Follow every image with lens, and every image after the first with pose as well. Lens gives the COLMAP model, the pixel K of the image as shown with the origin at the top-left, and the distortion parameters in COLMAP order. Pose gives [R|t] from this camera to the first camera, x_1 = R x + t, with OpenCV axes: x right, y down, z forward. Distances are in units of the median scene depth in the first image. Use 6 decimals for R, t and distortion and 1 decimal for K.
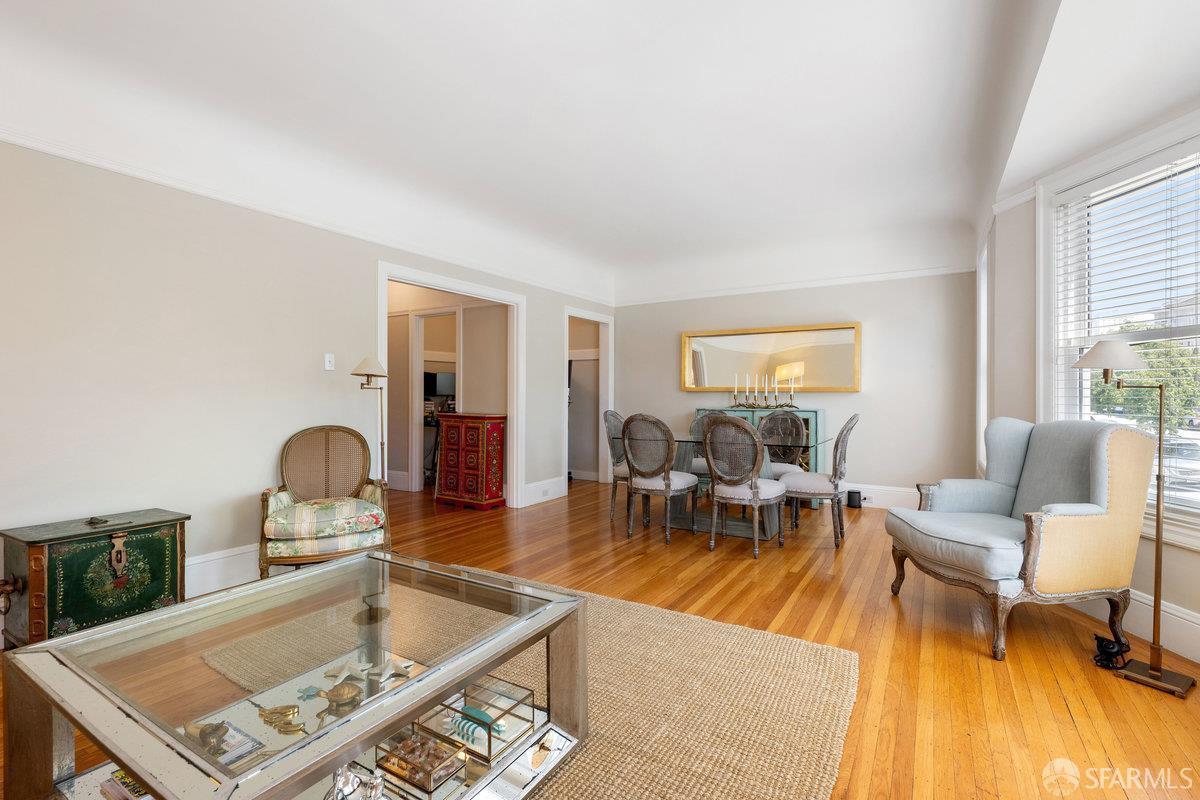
lens RADIAL K [[543.0, 0, 600.0], [0, 543.0, 400.0], [0, 0, 1]] dist [-0.000419, -0.000026]
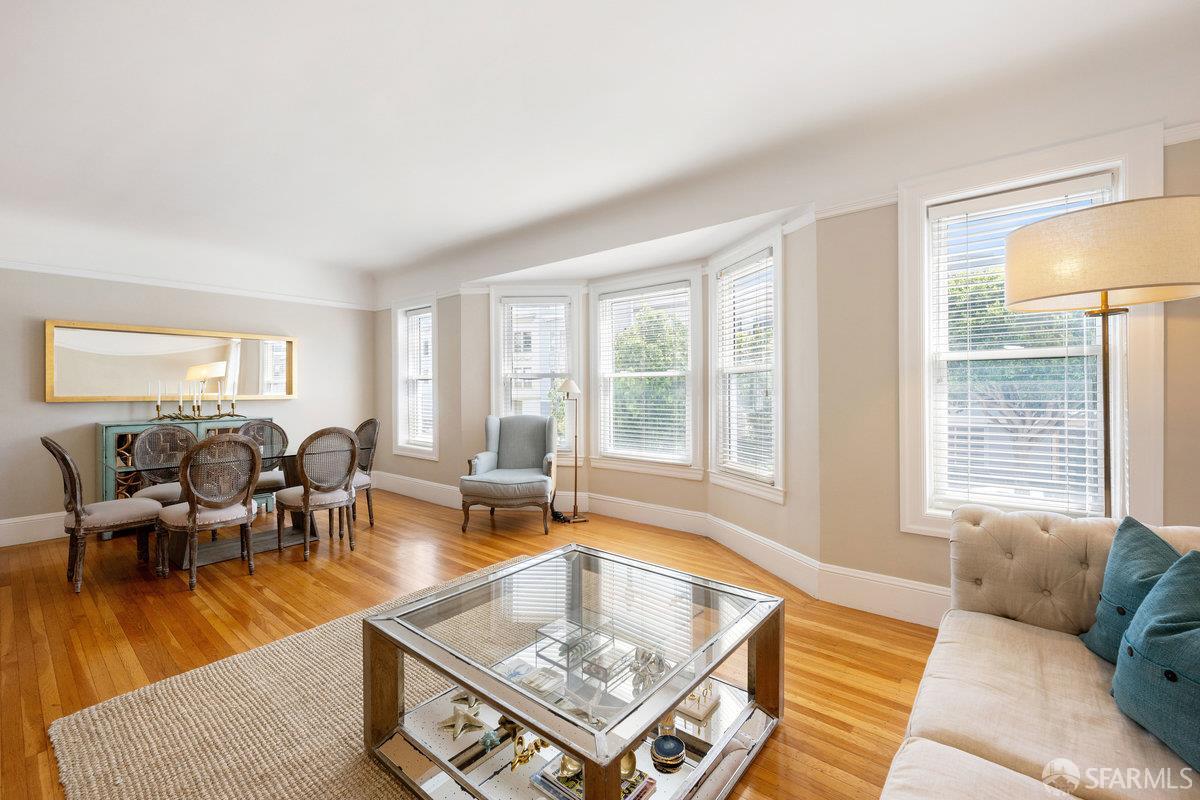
lens RADIAL K [[503.0, 0, 604.0], [0, 503.0, 395.0], [0, 0, 1]] dist [-0.001110, -0.000264]
pose [[0.137214, -0.017386, 0.990389, -0.843627], [0.014189, 0.999778, 0.015585, -0.055381], [-0.990440, 0.011914, 0.137430, 0.397063]]
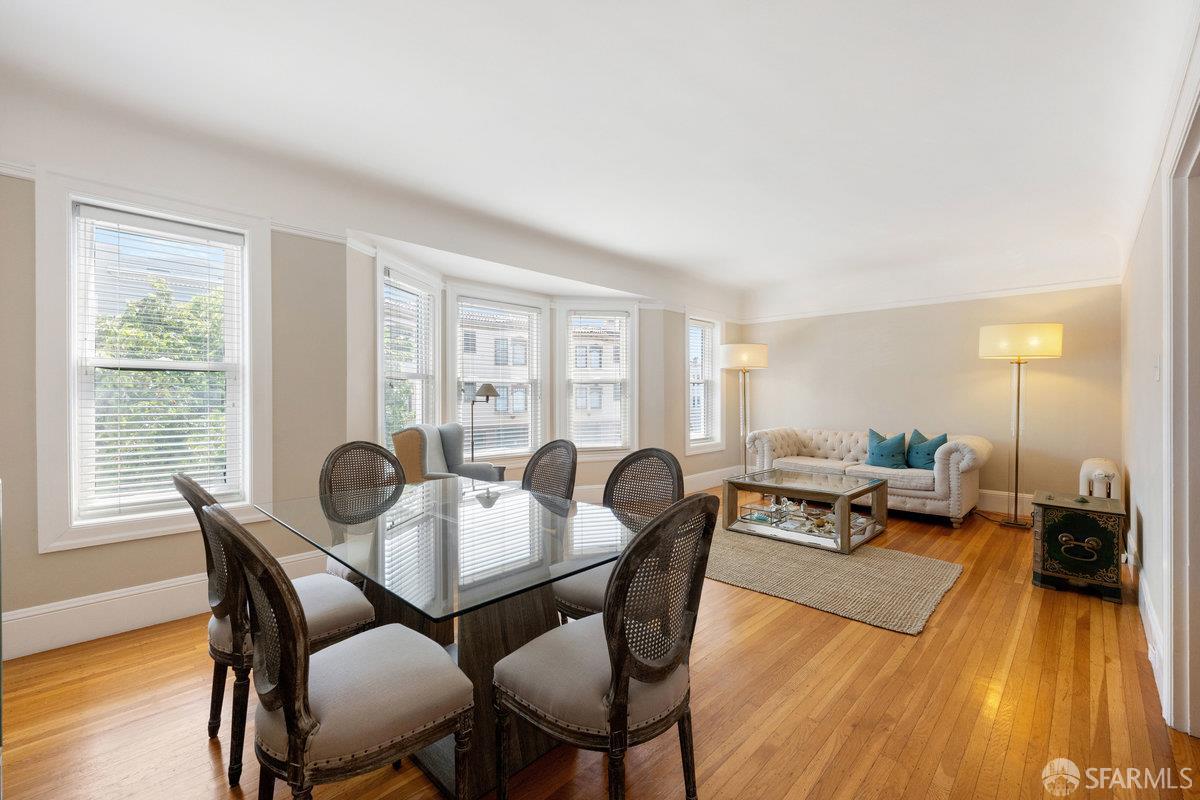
lens RADIAL K [[503.0, 0, 604.0], [0, 503.0, 395.0], [0, 0, 1]] dist [-0.001110, -0.000264]
pose [[-0.976546, -0.000107, 0.215309, 0.009773], [0.000893, 0.999989, 0.004548, -0.050415], [-0.215307, 0.004634, -0.976535, 2.116809]]
